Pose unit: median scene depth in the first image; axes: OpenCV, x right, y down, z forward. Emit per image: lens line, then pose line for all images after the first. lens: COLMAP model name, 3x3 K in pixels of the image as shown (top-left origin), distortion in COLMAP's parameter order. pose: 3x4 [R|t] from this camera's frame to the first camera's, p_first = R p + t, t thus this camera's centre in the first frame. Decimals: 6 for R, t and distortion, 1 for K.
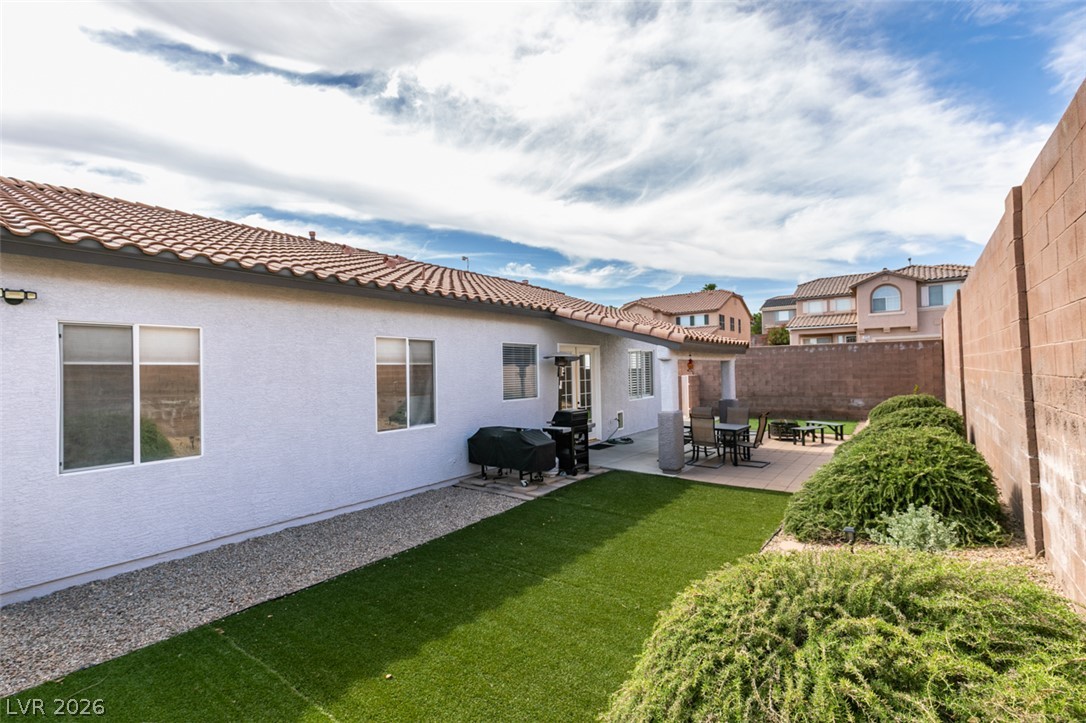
lens RADIAL K [[490.3, 0, 546.2], [0, 490.3, 360.4], [0, 0, 1]] dist [0.004837, -0.001311]
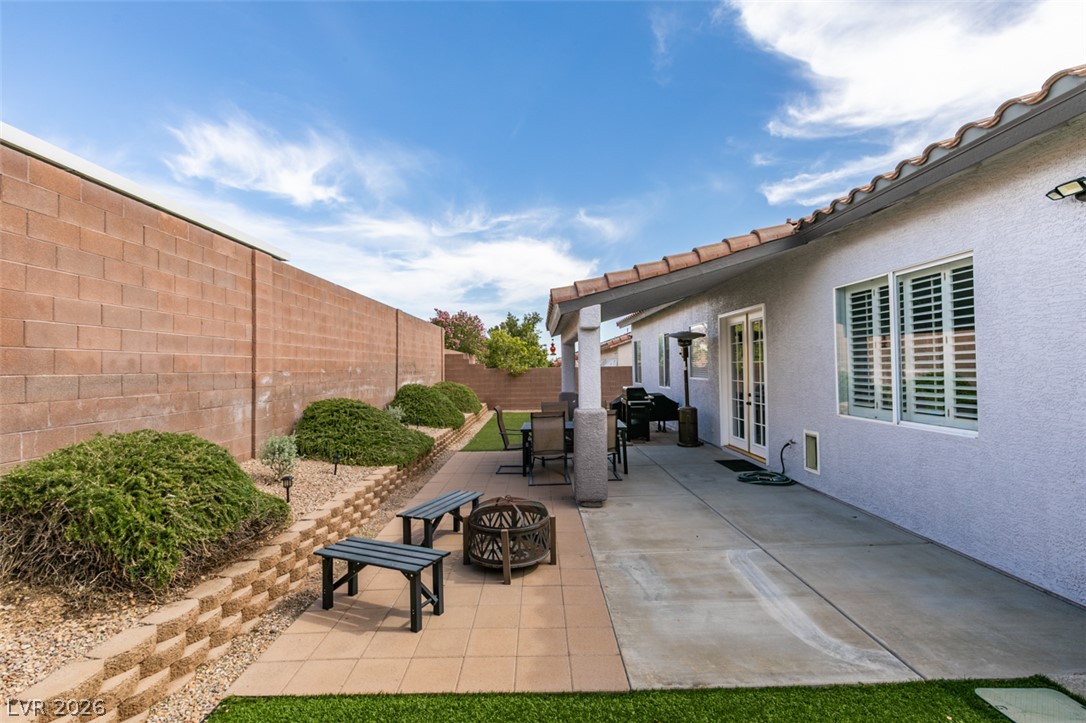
lens RADIAL K [[490.3, 0, 541.0], [0, 490.3, 362.6], [0, 0, 1]] dist [0.004837, -0.001311]
pose [[-0.794849, 0.026438, -0.606231, 0.546388], [0.045509, 0.998834, -0.016109, 0.030400], [0.605099, -0.040393, -0.795125, 1.055862]]
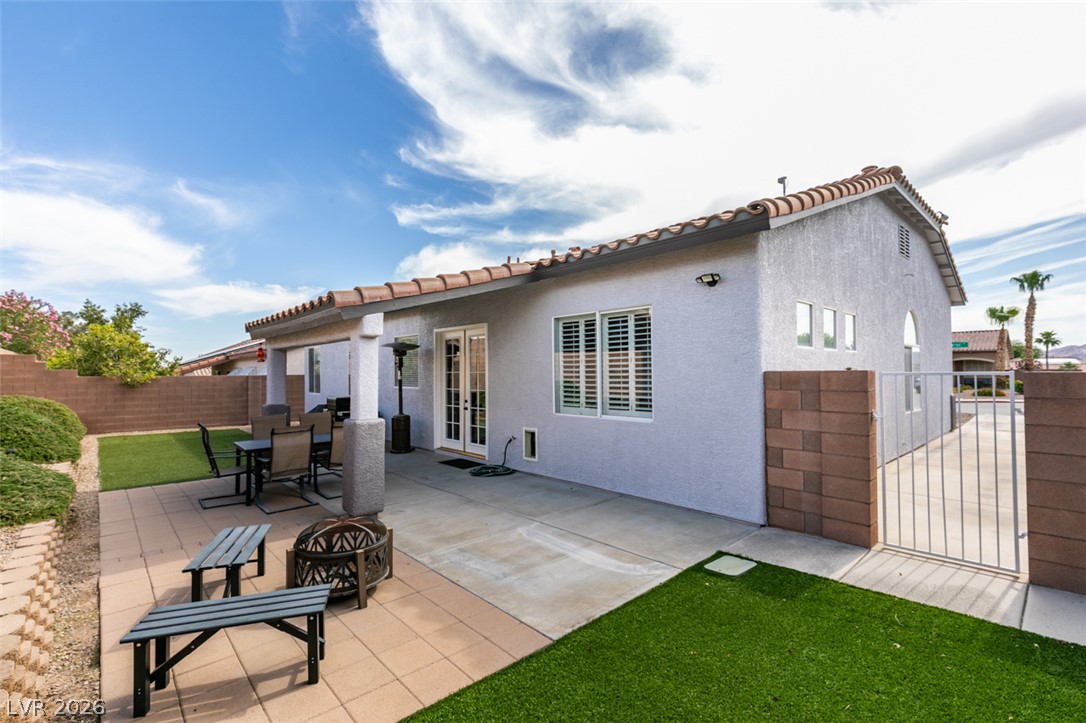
lens RADIAL K [[490.3, 0, 541.7], [0, 490.3, 364.4], [0, 0, 1]] dist [0.004837, -0.001311]
pose [[-0.178728, 0.004738, -0.983887, 0.625834], [0.032027, 0.999486, -0.001004, 0.025186], [0.983377, -0.031691, -0.178788, 0.971804]]
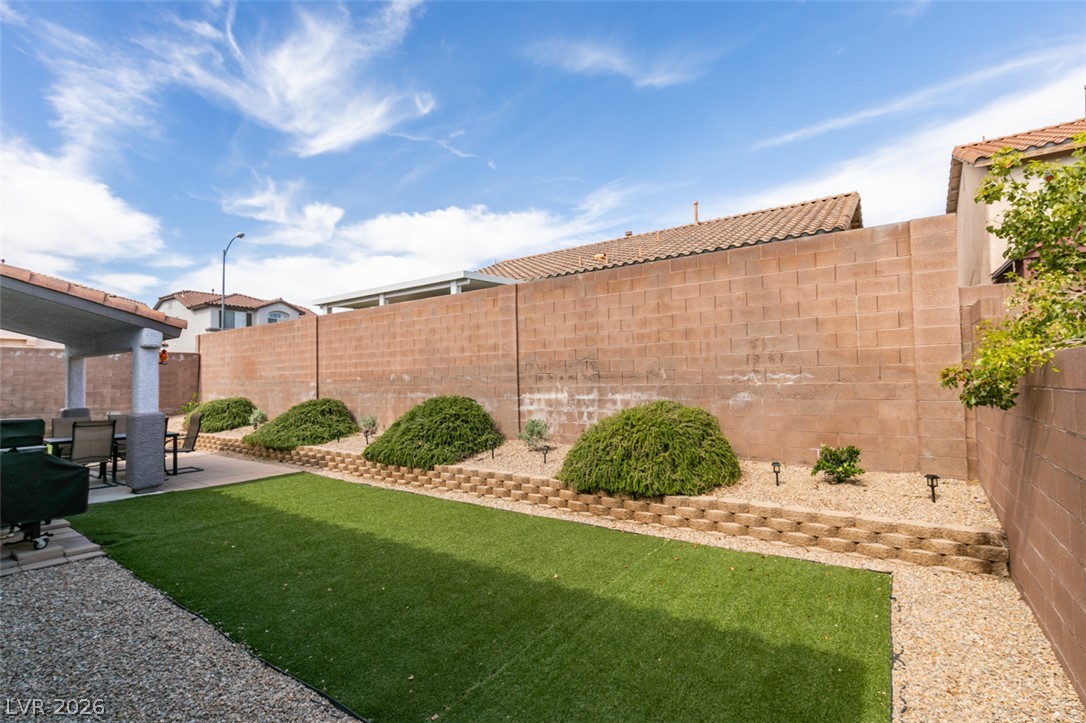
lens RADIAL K [[490.3, 0, 546.5], [0, 490.3, 360.4], [0, 0, 1]] dist [0.004837, -0.001311]
pose [[-0.028246, 0.059223, 0.997845, -0.325875], [-0.004480, 0.998226, -0.059373, 0.034973], [-0.999591, -0.006147, -0.027931, 0.216219]]
